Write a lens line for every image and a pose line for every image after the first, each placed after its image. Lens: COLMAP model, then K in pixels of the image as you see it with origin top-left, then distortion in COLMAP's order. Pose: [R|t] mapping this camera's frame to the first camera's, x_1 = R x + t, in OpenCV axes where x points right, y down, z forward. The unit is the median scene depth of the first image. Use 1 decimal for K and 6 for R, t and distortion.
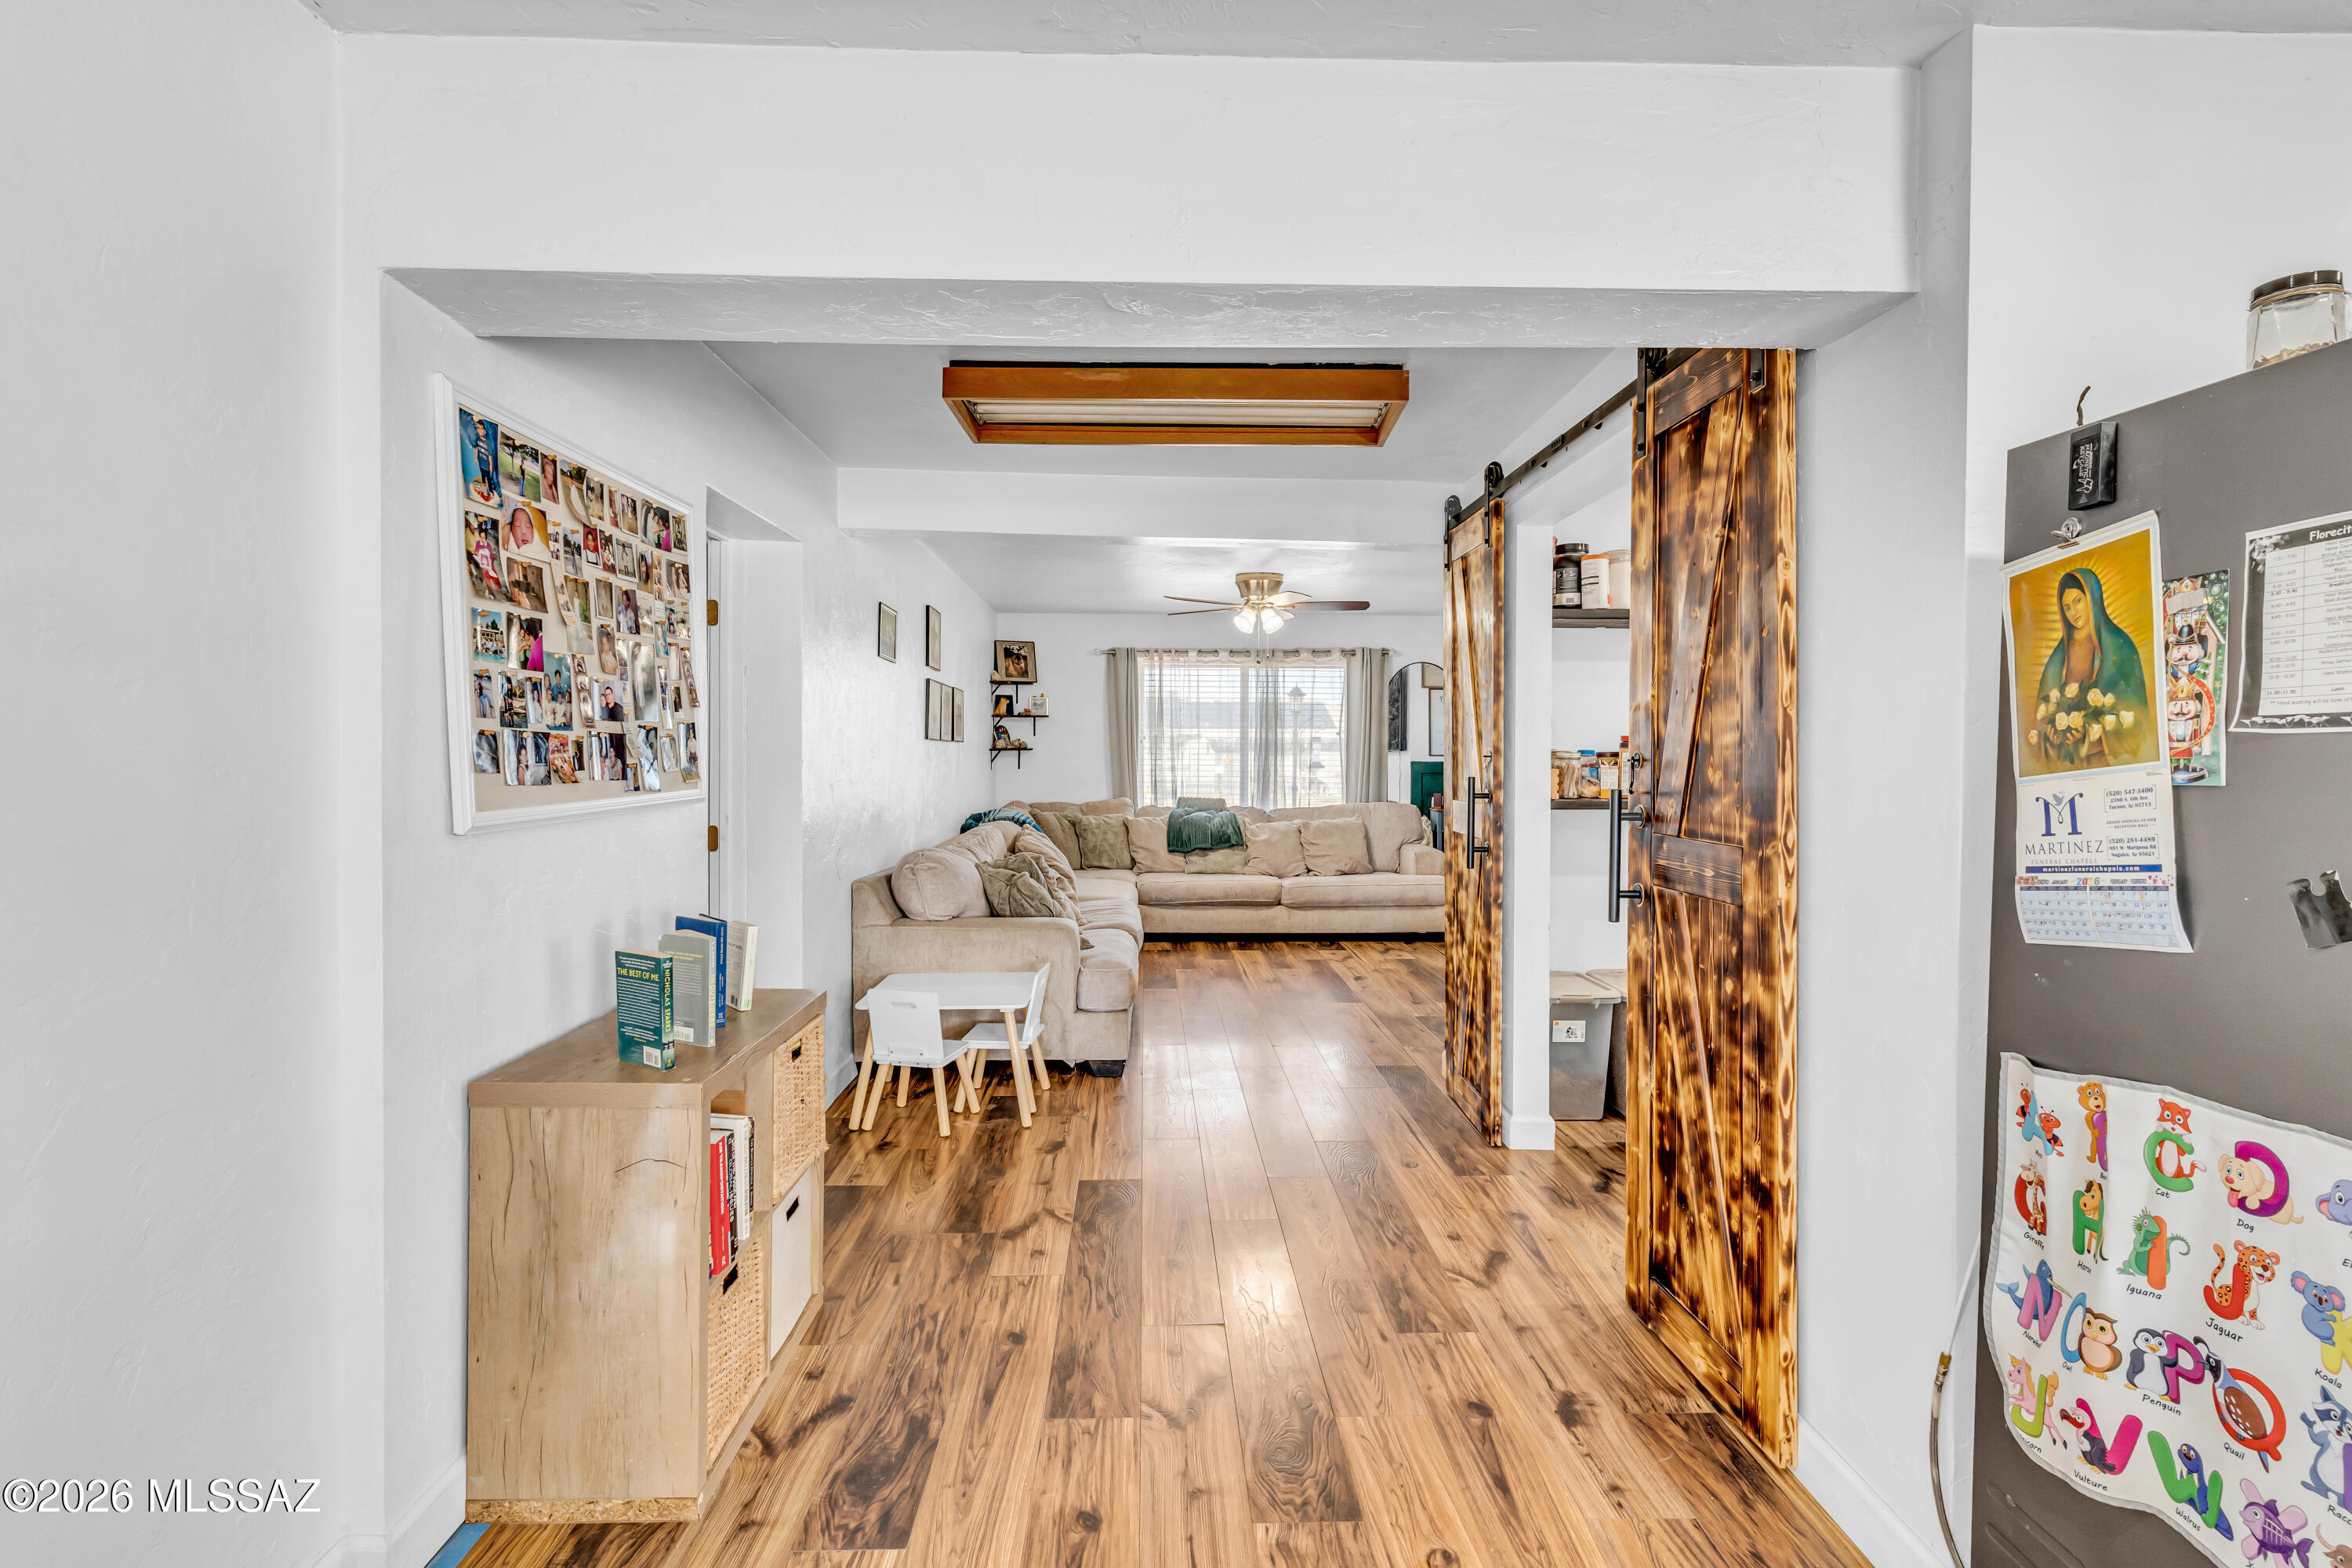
lens RADIAL K [[1115.0, 0, 1182.7], [0, 1115.0, 753.3], [0, 0, 1]] dist [-0.001116, -0.000263]
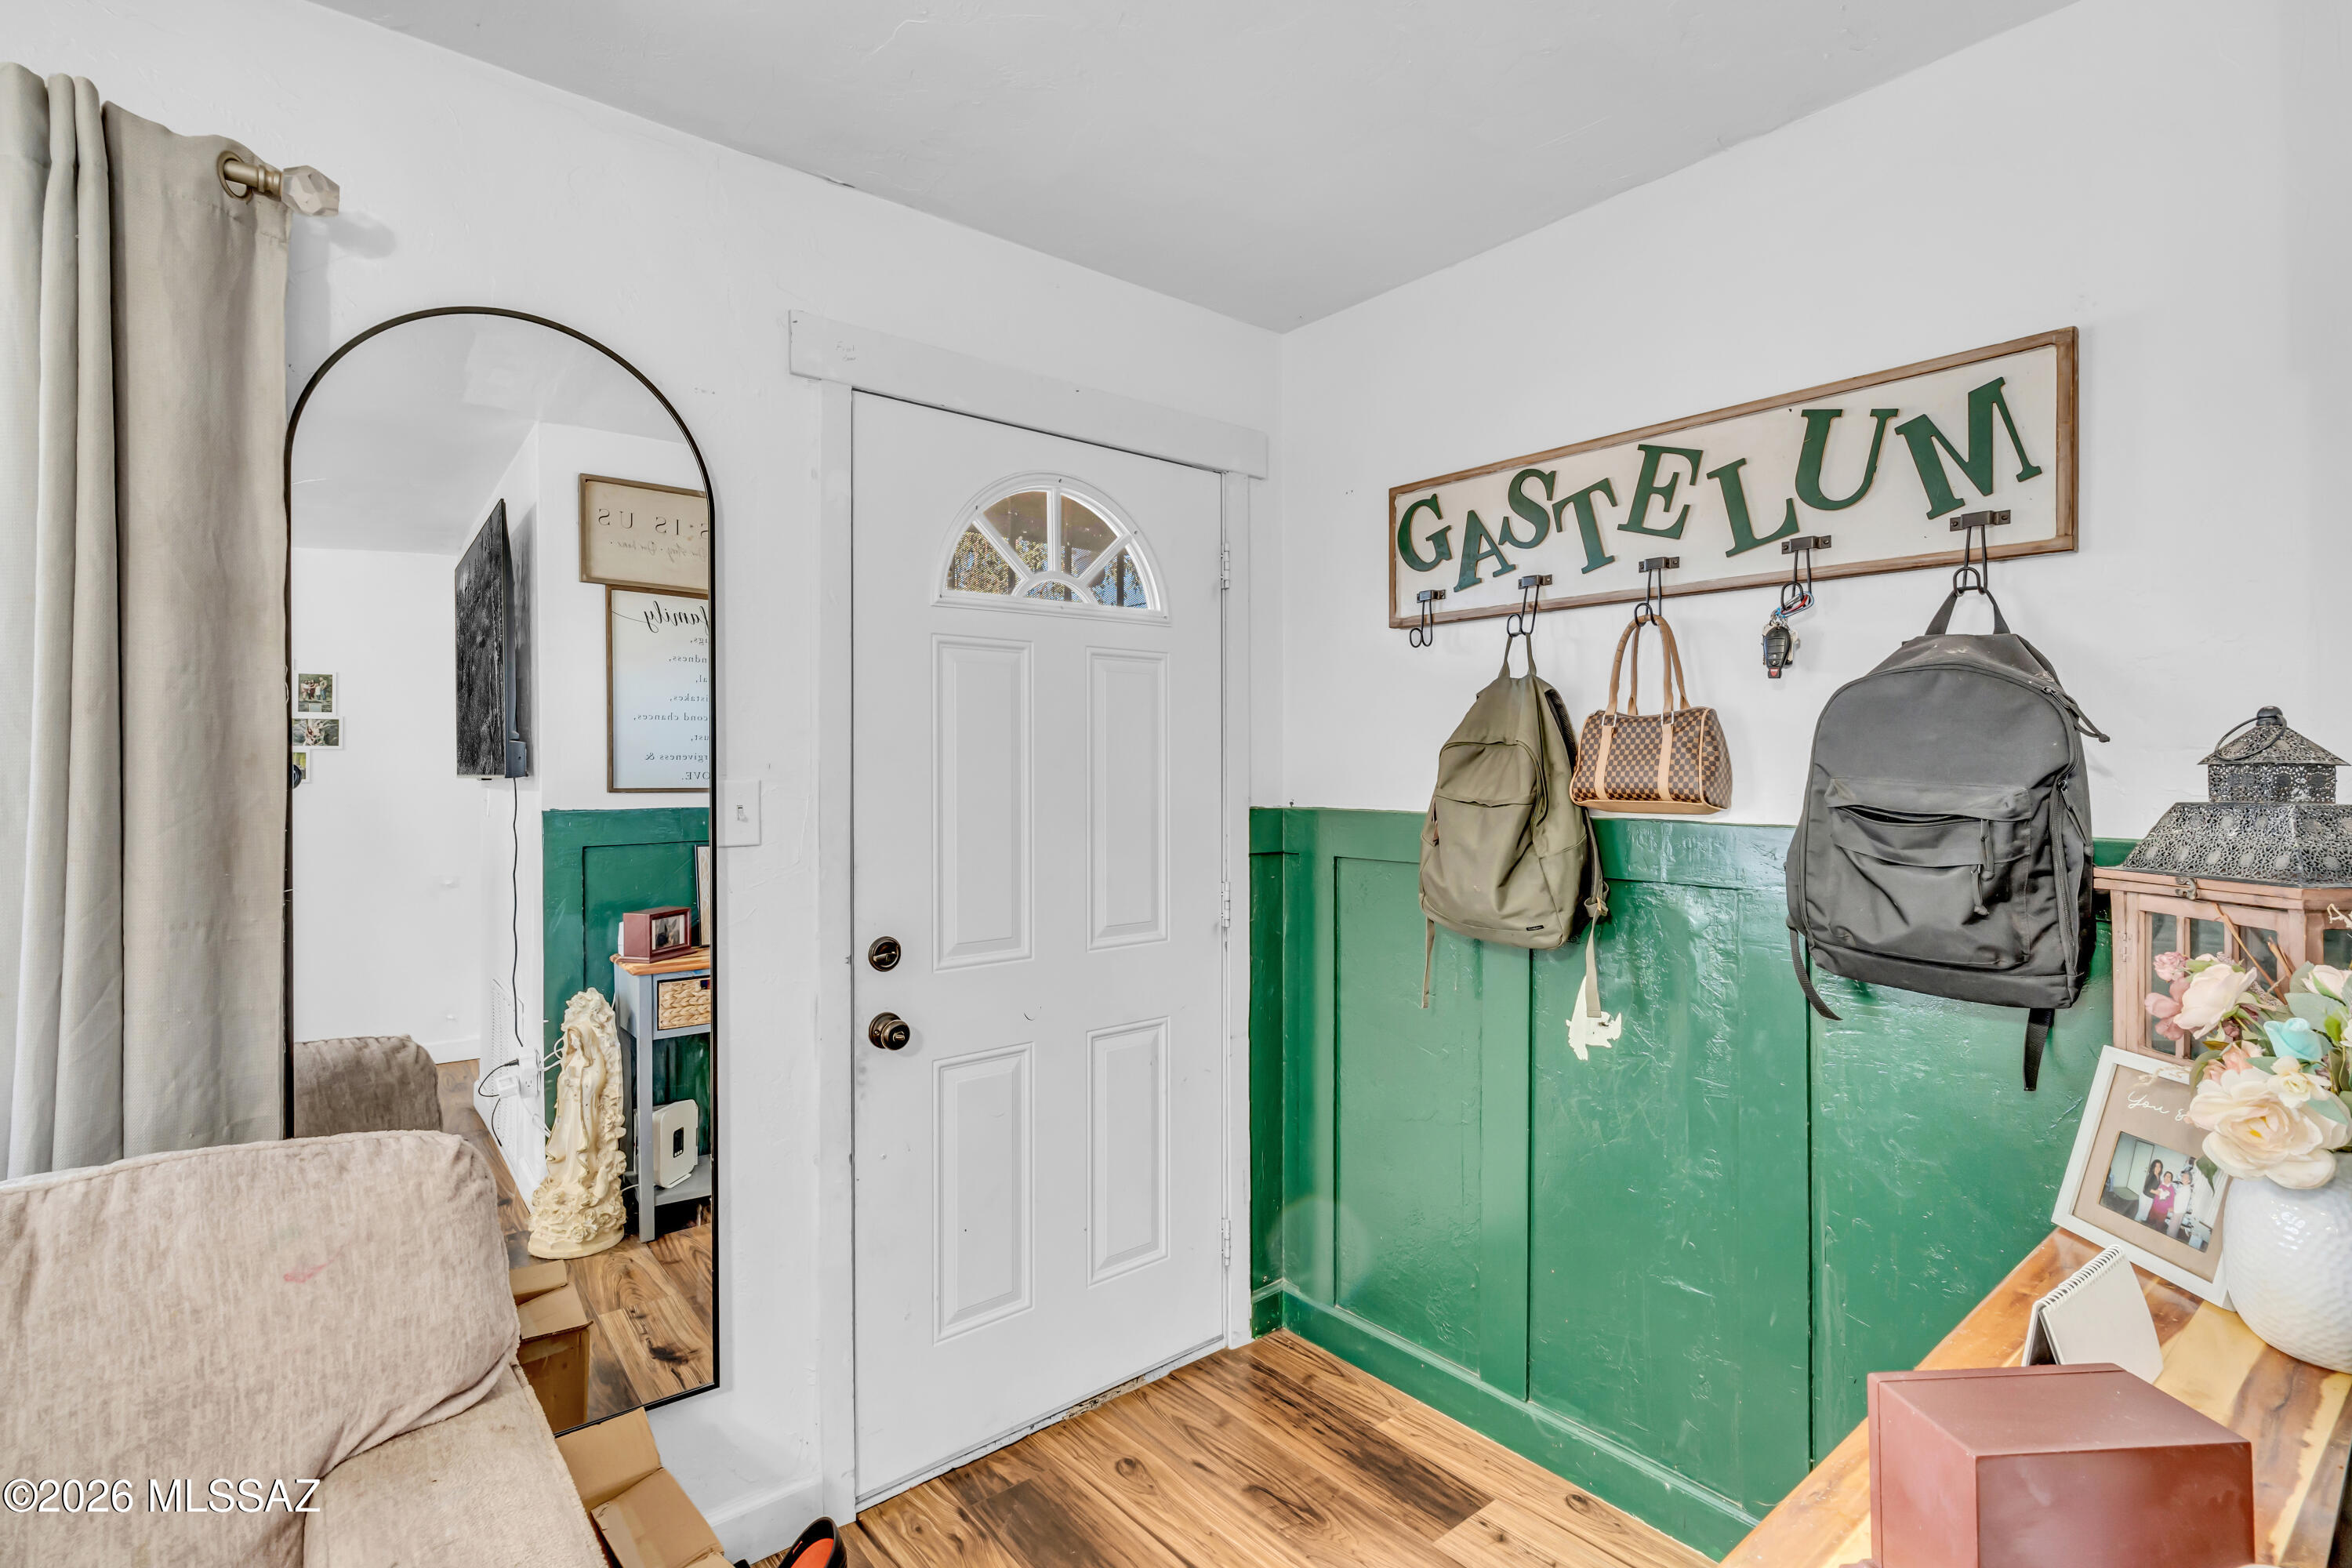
lens RADIAL K [[1118.7, 0, 1176.0], [0, 1118.7, 784.0], [0, 0, 1]] dist [-0.000489, -0.000337]
pose [[0.791197, -0.011247, 0.611458, 0.188842], [0.016389, 0.999862, -0.002815, -0.000630], [-0.611342, 0.012248, 0.791272, 0.797994]]
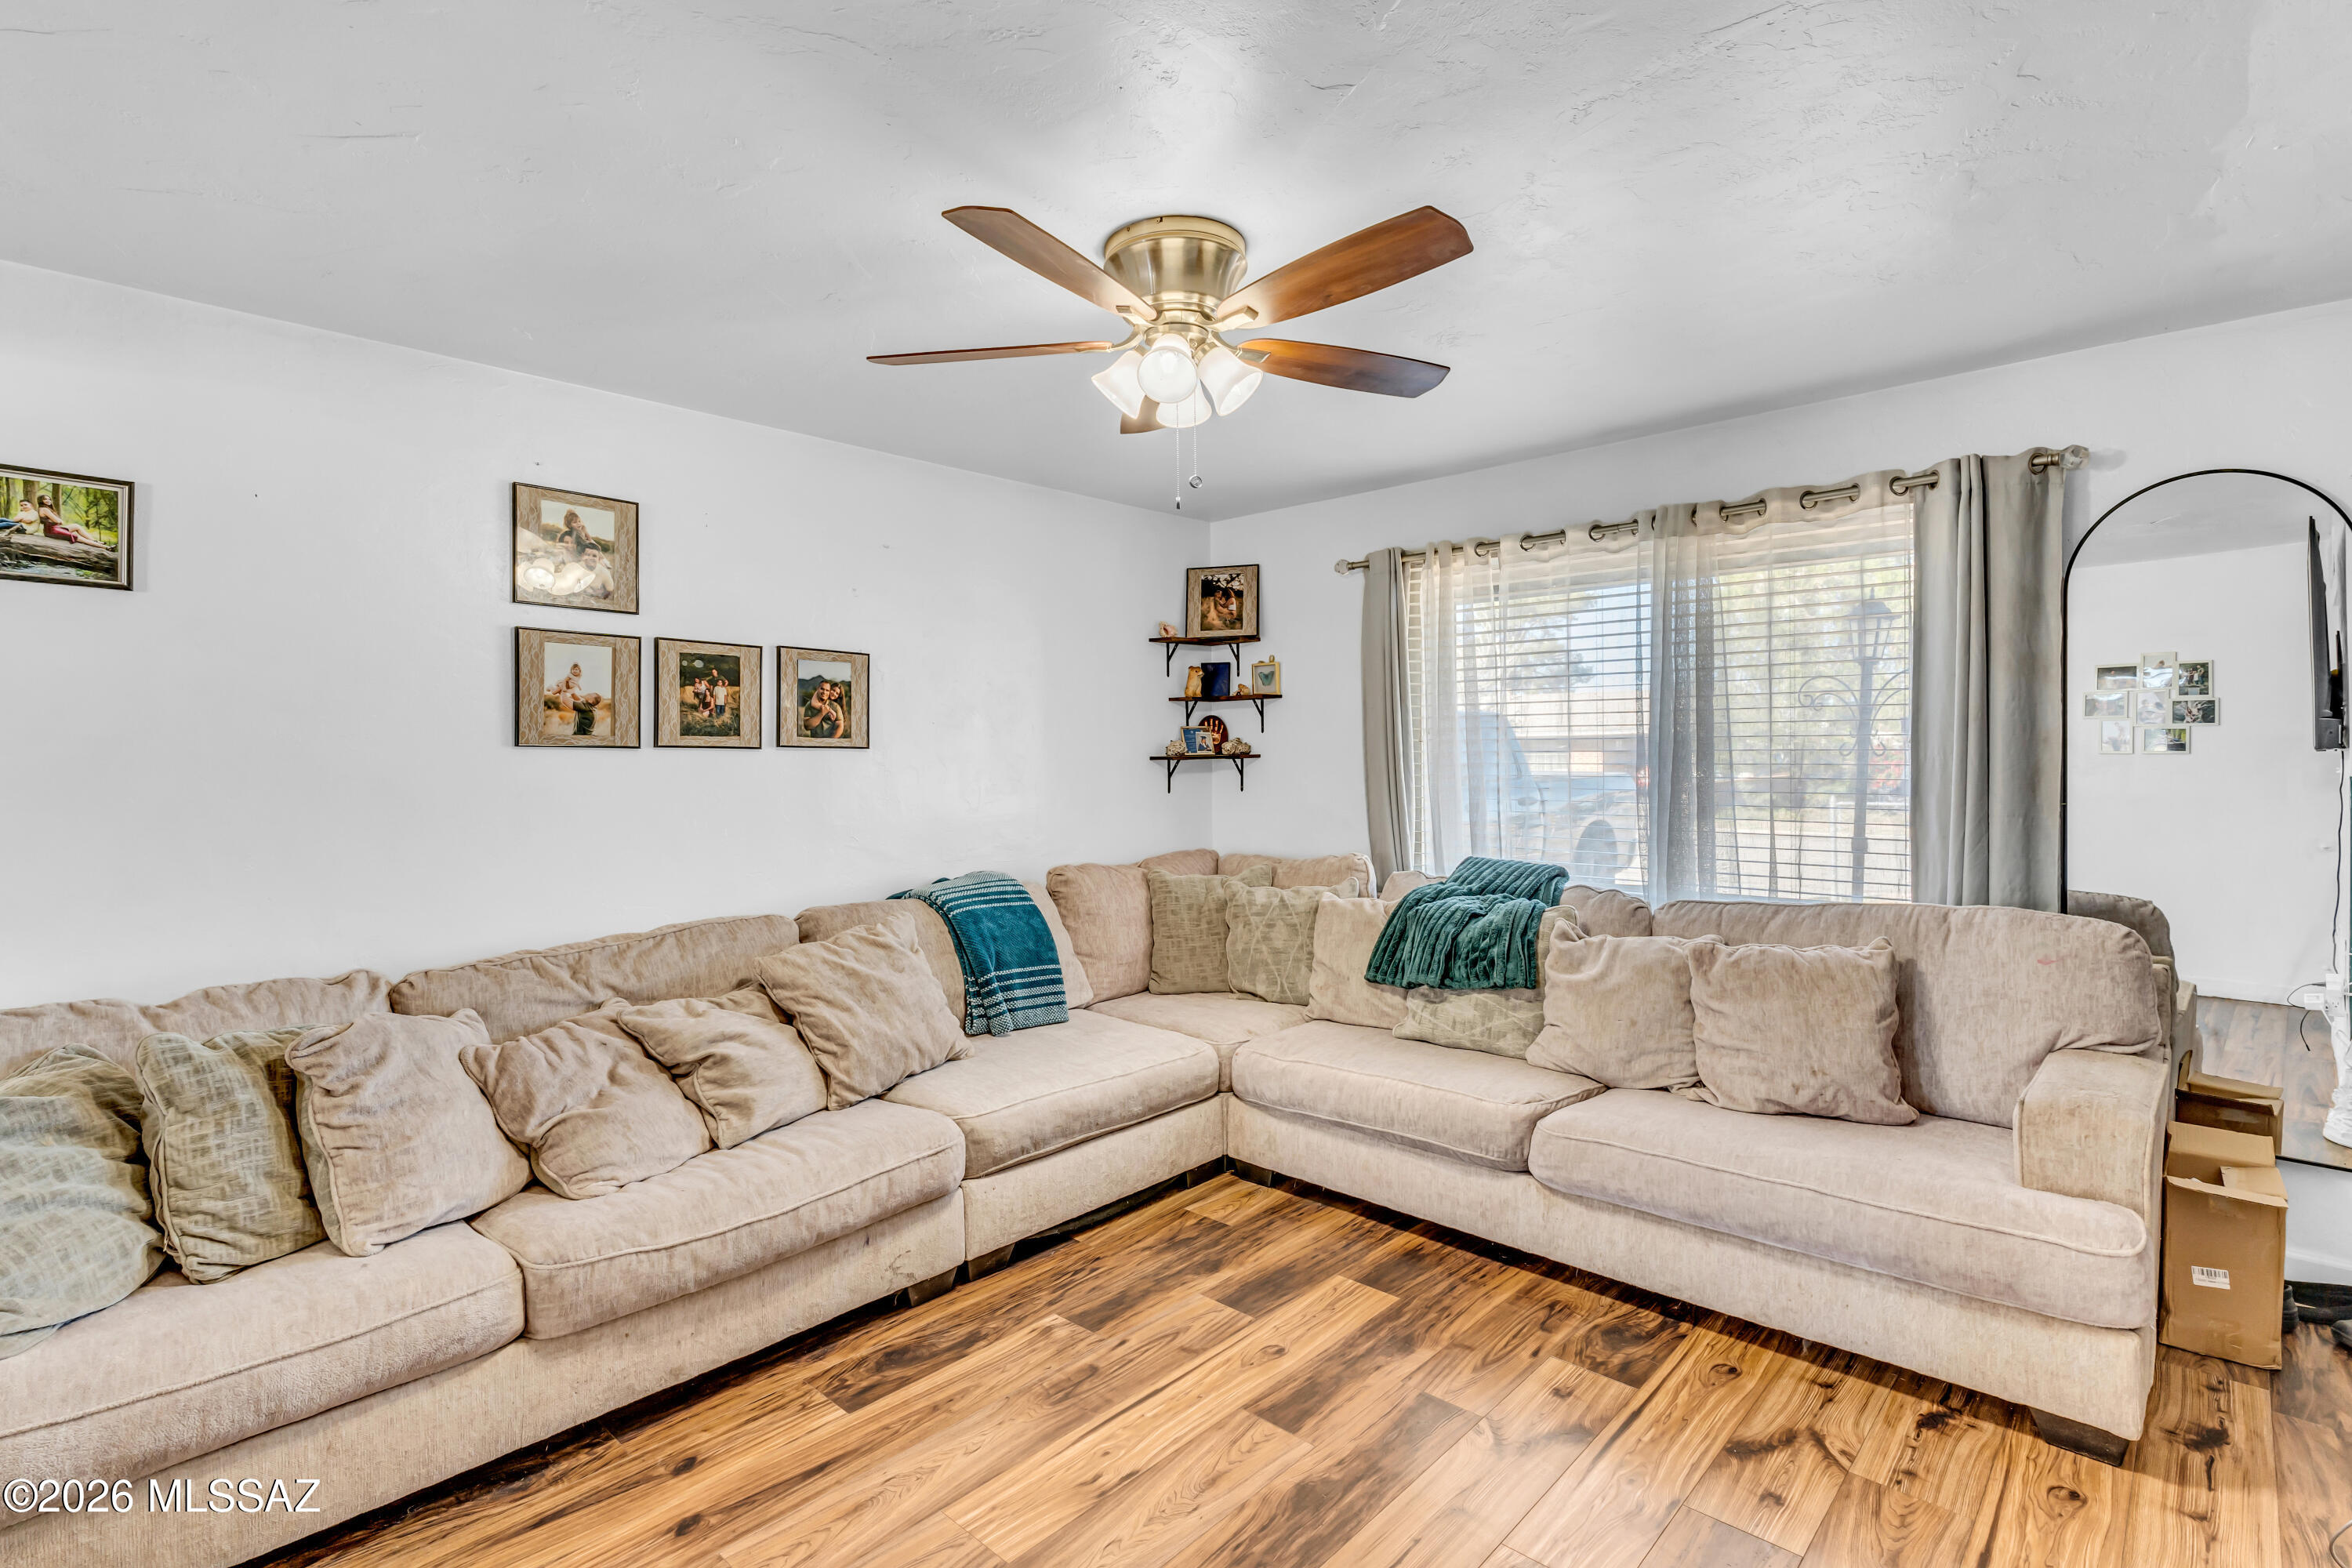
lens RADIAL K [[1115.0, 0, 1182.7], [0, 1115.0, 753.3], [0, 0, 1]] dist [-0.001116, -0.000263]
pose [[0.708955, -0.008196, -0.705206, 0.235120], [-0.004702, 0.999855, -0.016347, 0.004044], [0.705238, 0.014905, 0.708814, 0.583747]]
